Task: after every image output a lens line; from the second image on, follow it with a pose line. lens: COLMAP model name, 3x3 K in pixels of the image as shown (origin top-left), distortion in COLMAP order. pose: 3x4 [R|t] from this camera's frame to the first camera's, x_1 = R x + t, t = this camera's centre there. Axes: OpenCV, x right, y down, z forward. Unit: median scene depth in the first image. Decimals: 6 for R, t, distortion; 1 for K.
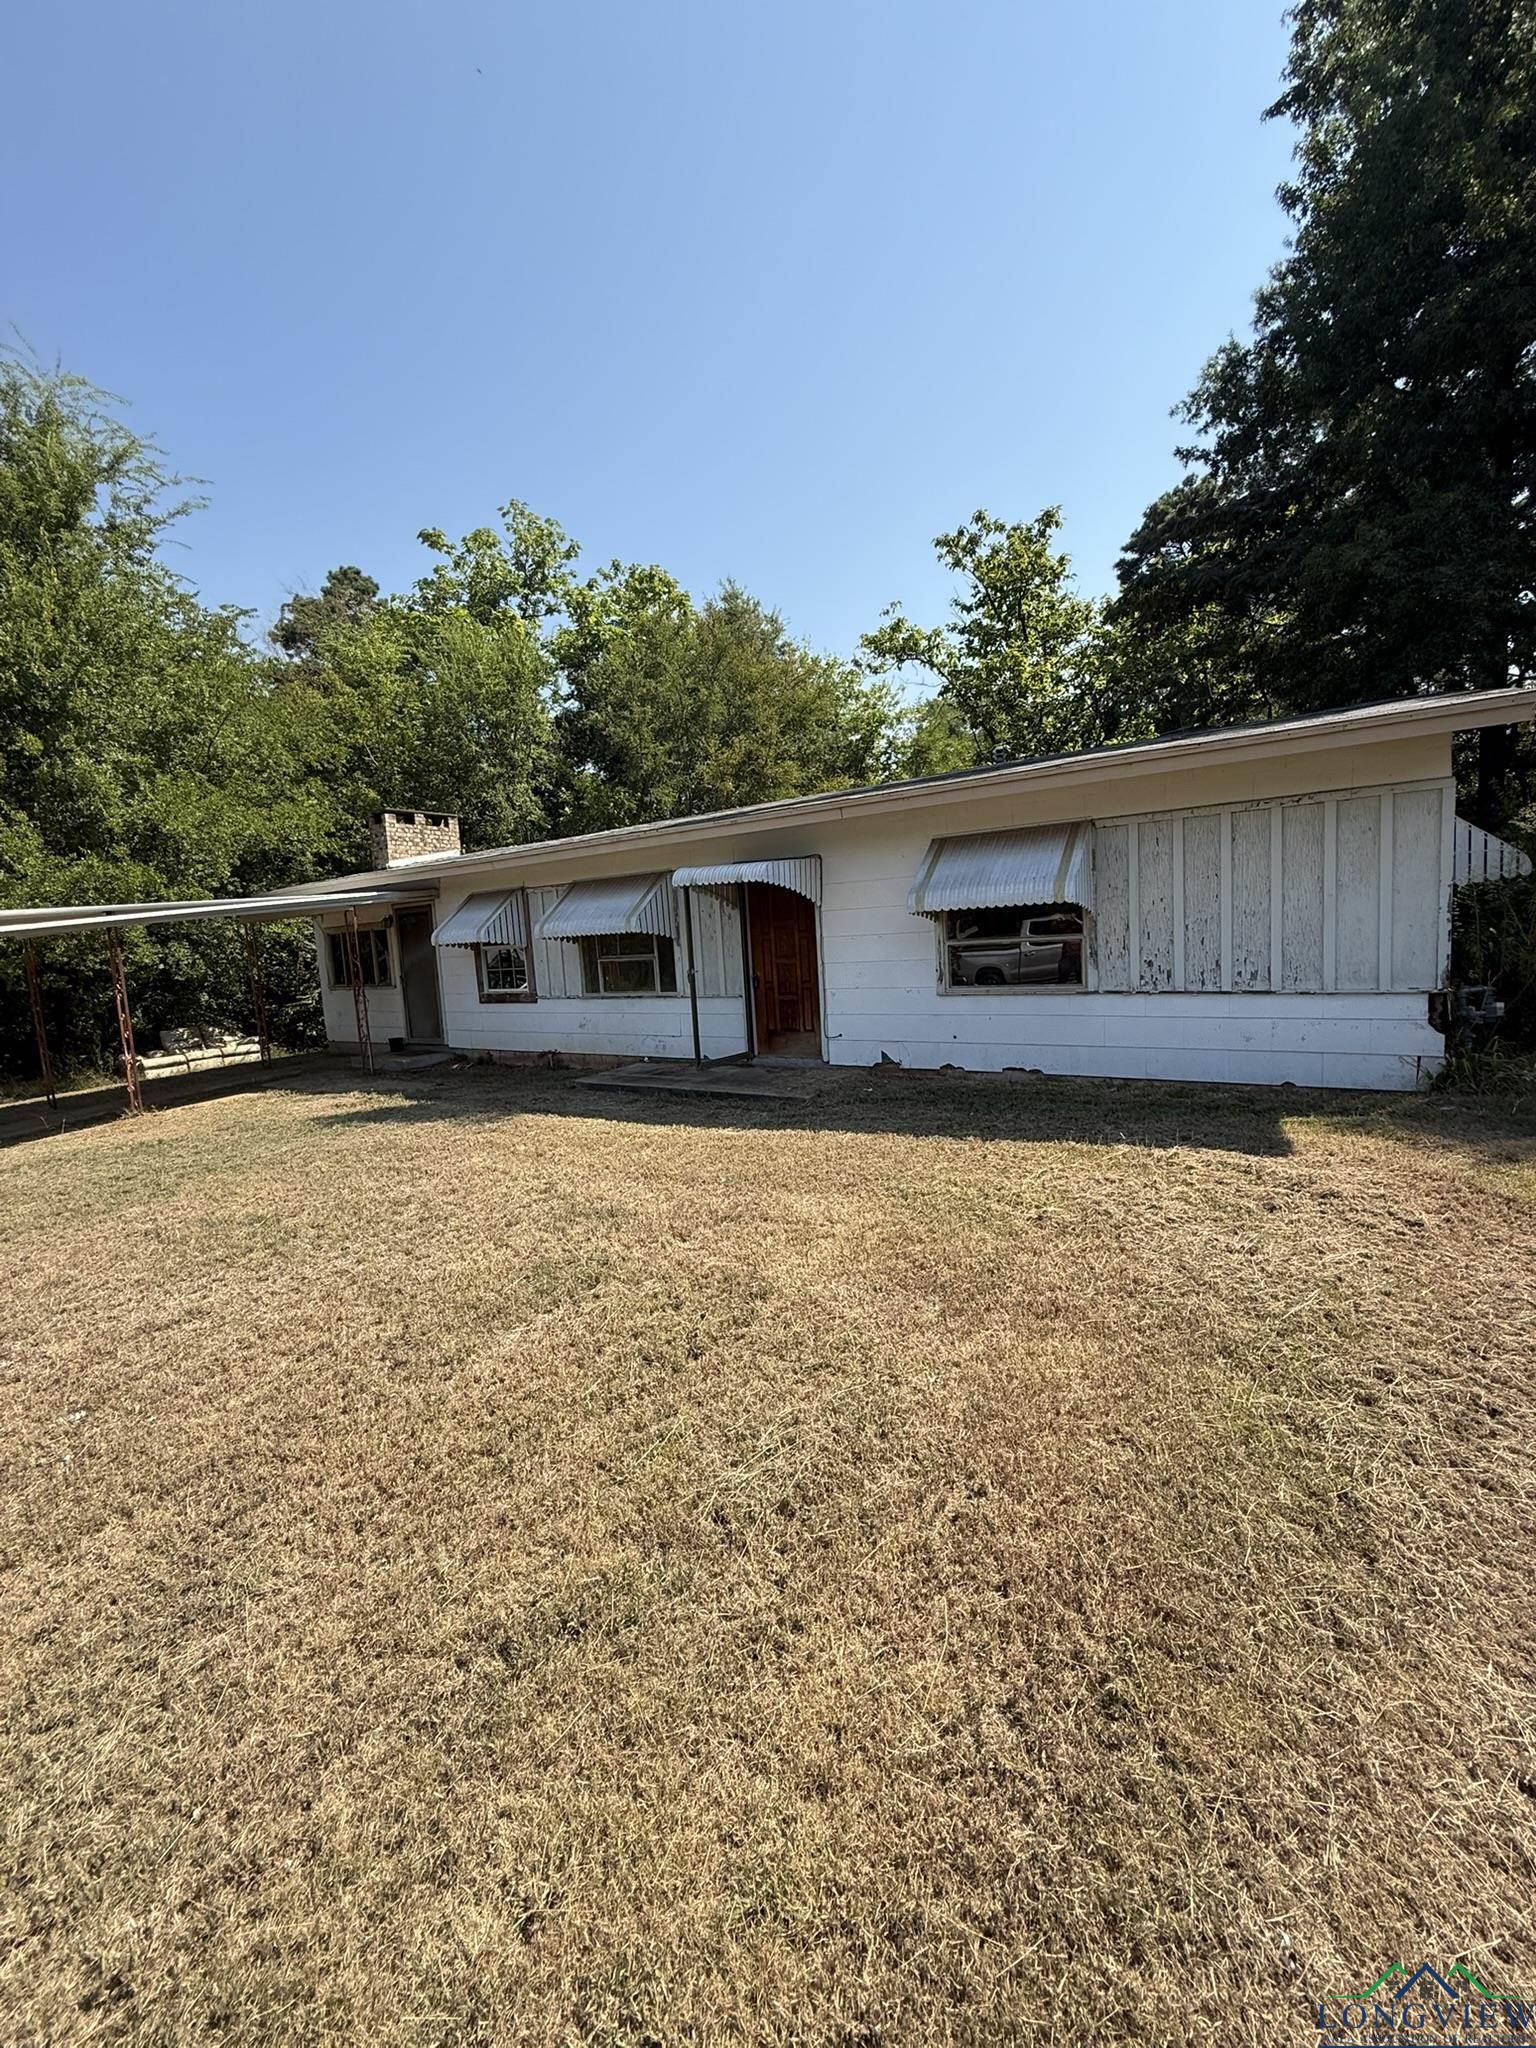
lens RADIAL K [[812.8, 0, 768.3], [0, 812.8, 1016.7], [0, 0, 1]] dist [0.002023, -0.000159]
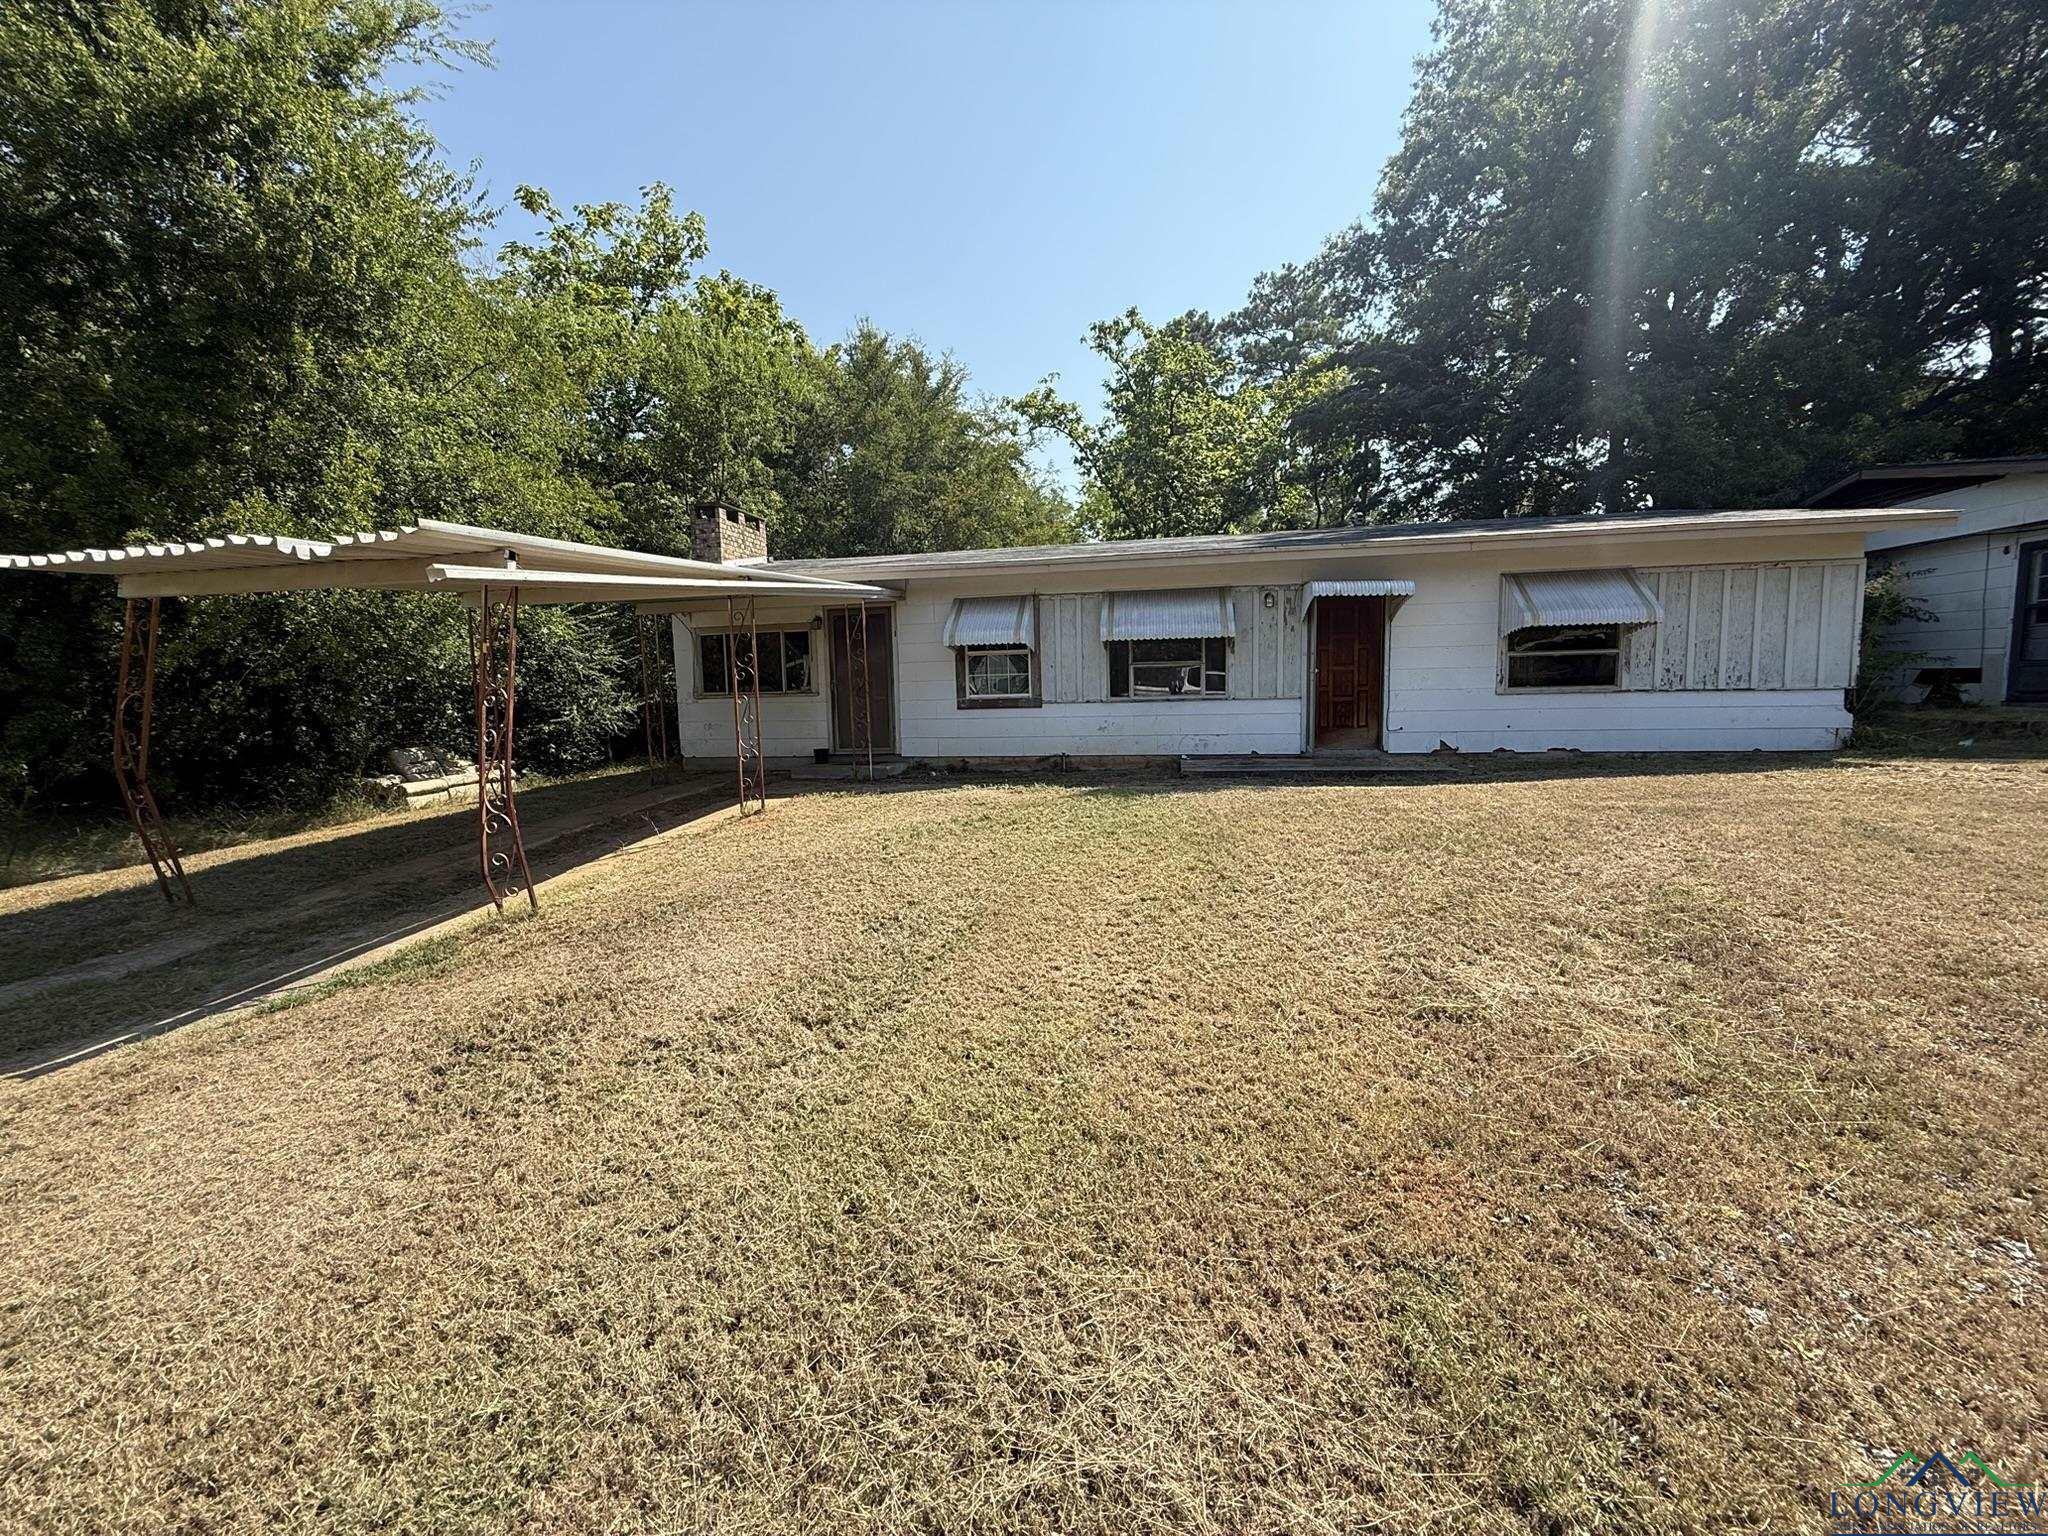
lens RADIAL K [[812.8, 0, 1013.3], [0, 812.8, 764.5], [0, 0, 1]] dist [0.002023, -0.000159]
pose [[0.923365, 0.000410, 0.383923, -1.132687], [0.007803, 0.999773, -0.019835, 0.118526], [-0.383844, 0.021310, 0.923152, 0.114282]]
